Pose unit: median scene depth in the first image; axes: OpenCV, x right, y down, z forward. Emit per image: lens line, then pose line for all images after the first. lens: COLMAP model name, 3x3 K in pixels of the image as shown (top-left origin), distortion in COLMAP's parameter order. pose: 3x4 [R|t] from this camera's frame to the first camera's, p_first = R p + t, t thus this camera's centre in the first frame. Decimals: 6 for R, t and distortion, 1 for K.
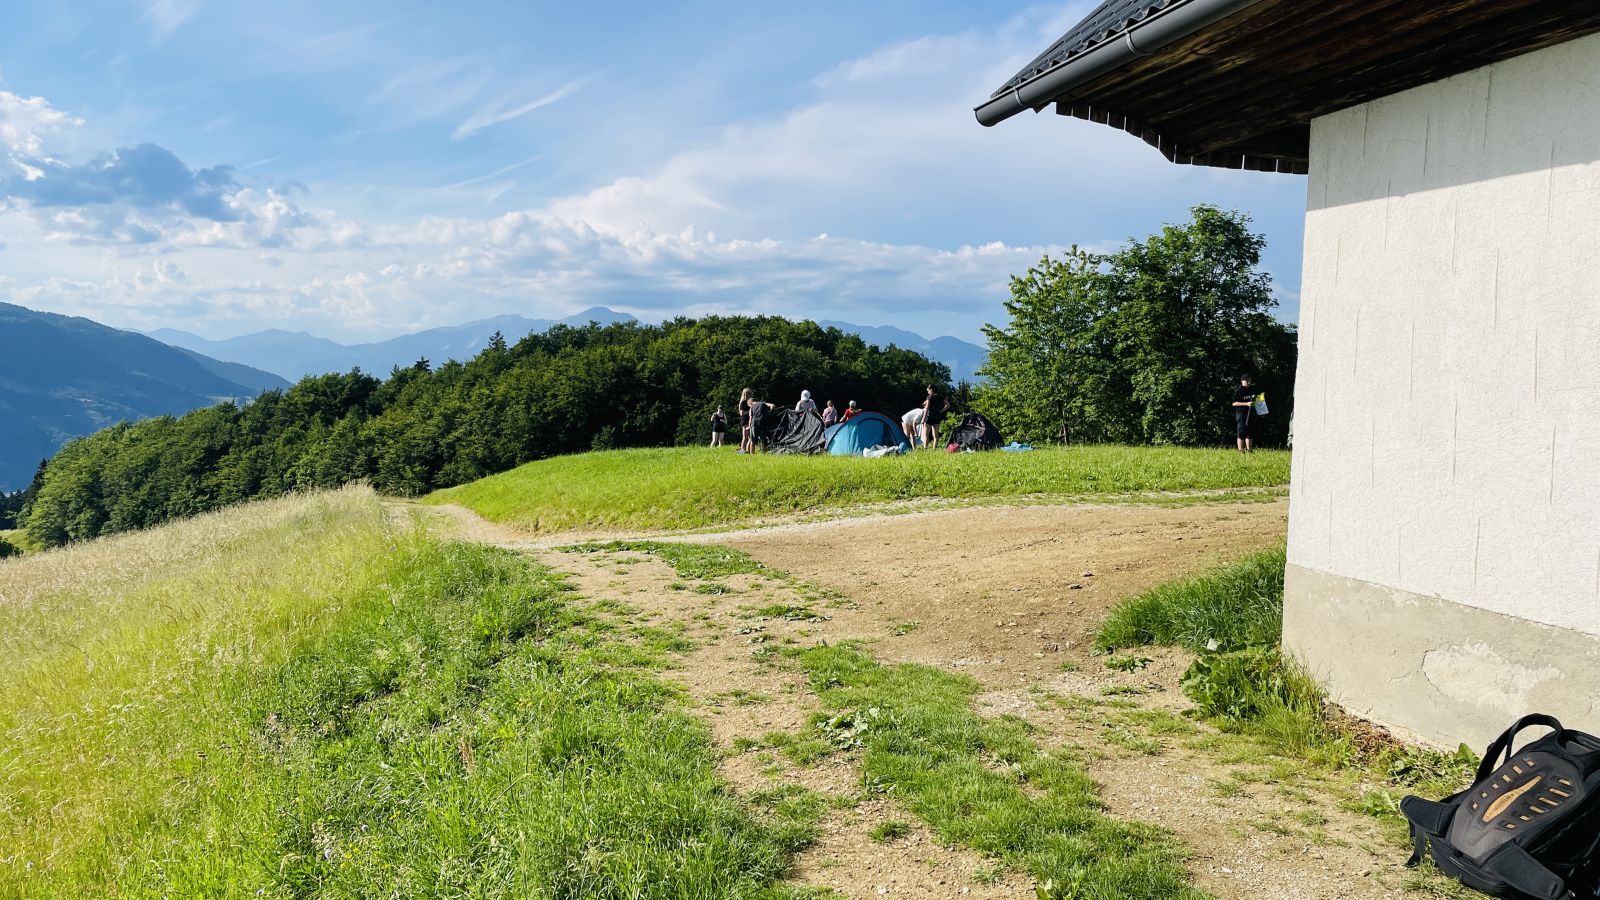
lens RADIAL K [[1233.6, 0, 807.2], [0, 1233.6, 432.7], [0, 0, 1]] dist [0.105820, -0.145953]
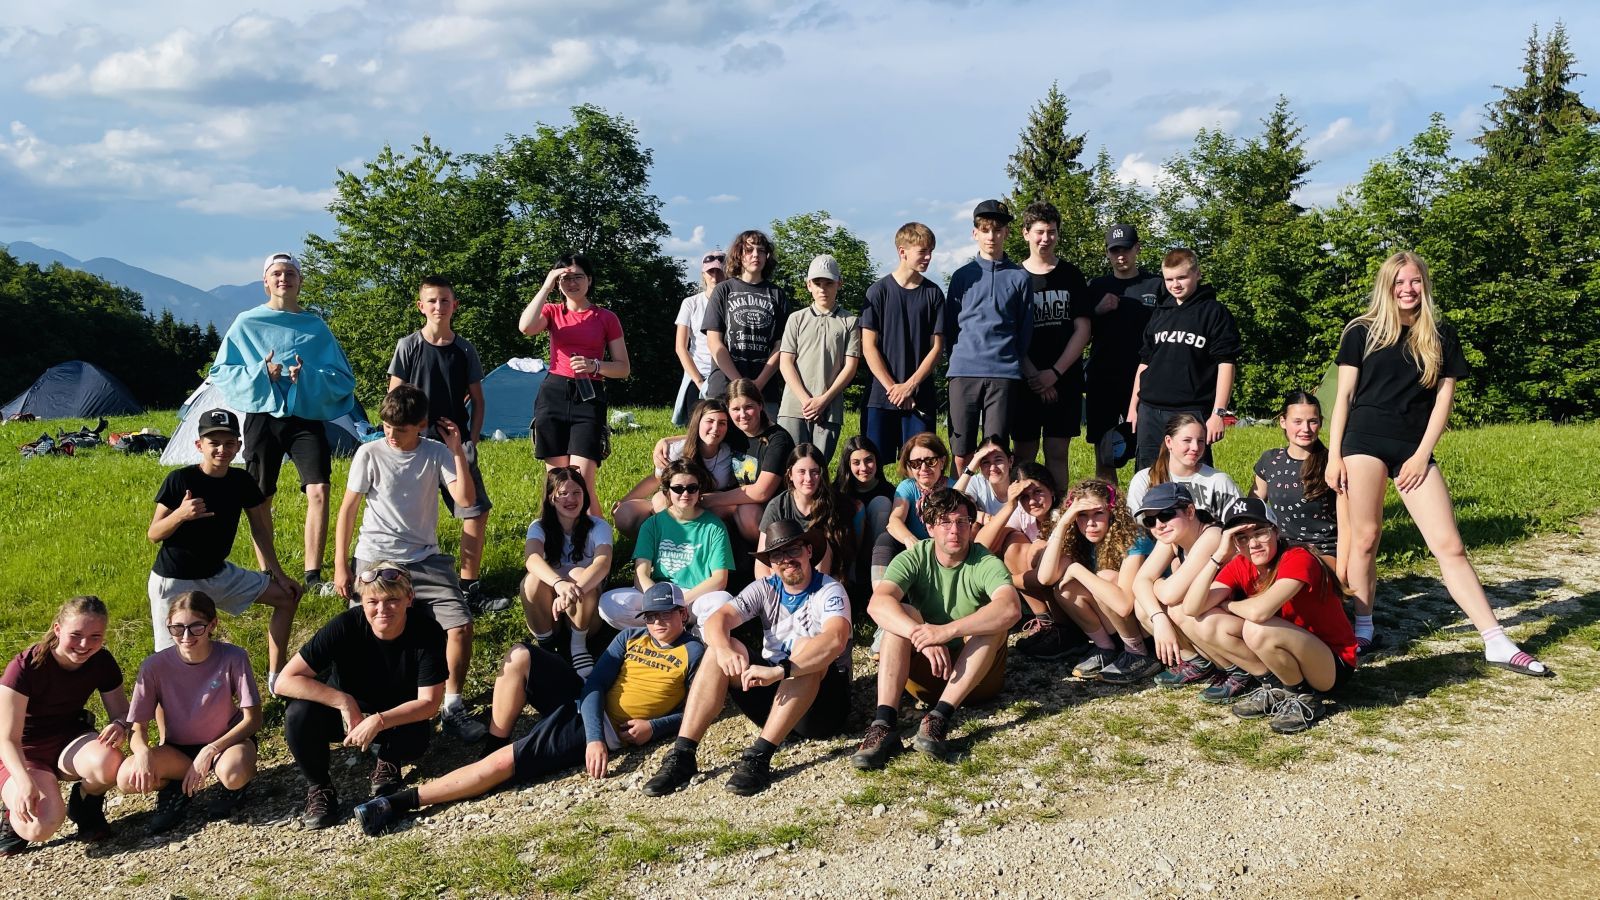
lens RADIAL K [[1185.0, 0, 800.0], [0, 1185.0, 450.0], [0, 0, 1]] dist [0.072029, -0.102515]
pose [[0.797950, -0.049299, 0.600704, -0.055858], [0.007719, 0.997403, 0.071602, -0.009142], [-0.602674, -0.052498, 0.796258, 0.259774]]
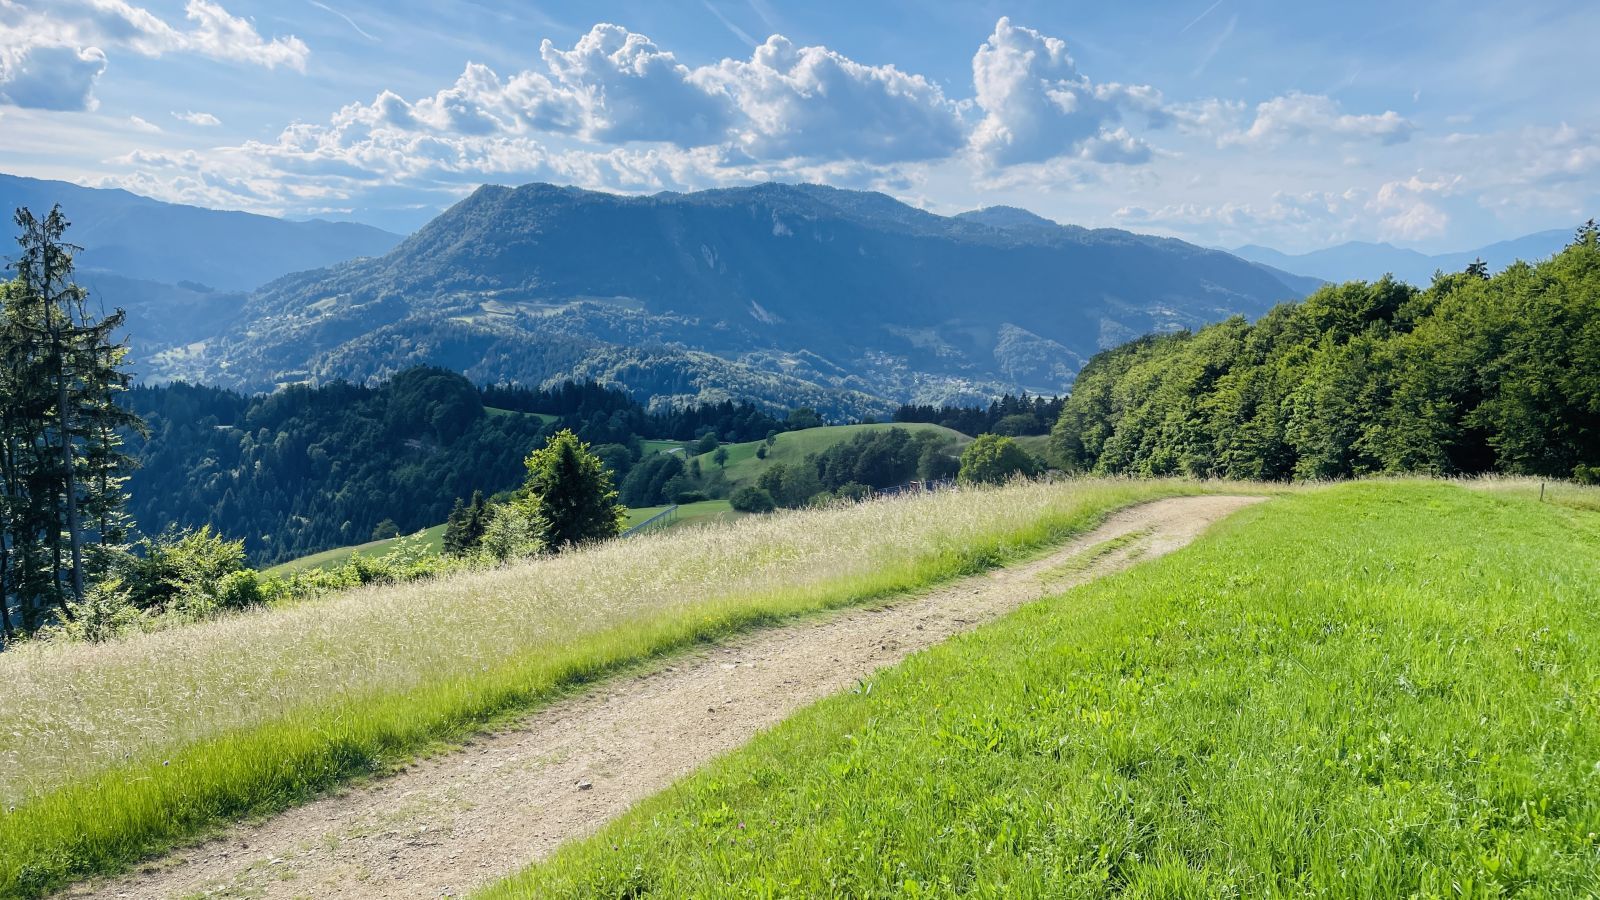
lens RADIAL K [[1185.0, 0, 800.0], [0, 1185.0, 450.0], [0, 0, 1]] dist [0.072029, -0.102515]
pose [[0.665084, 0.088741, -0.741477, -0.075490], [-0.024439, 0.994969, 0.097158, -0.011990], [0.746369, -0.046497, 0.663907, 0.555852]]
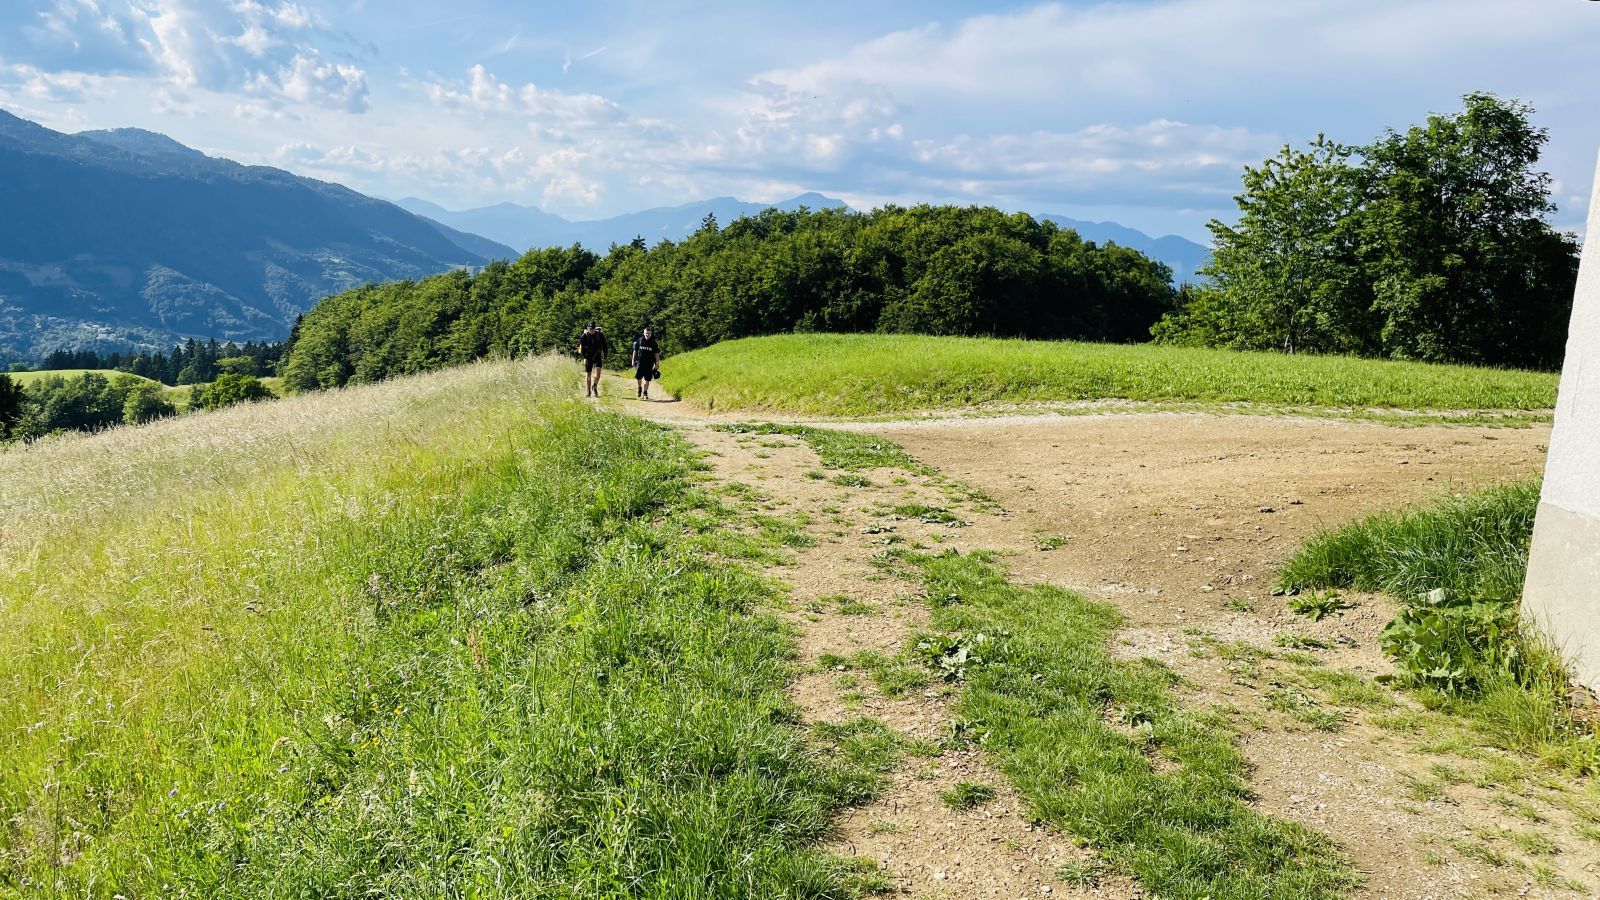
lens RADIAL K [[1233.6, 0, 807.2], [0, 1233.6, 432.7], [0, 0, 1]] dist [0.105820, -0.145953]
pose [[0.984585, 0.068511, -0.160930, 0.008478], [-0.054318, 0.994368, 0.091001, 0.002216], [0.166259, -0.080857, 0.982762, 0.023275]]
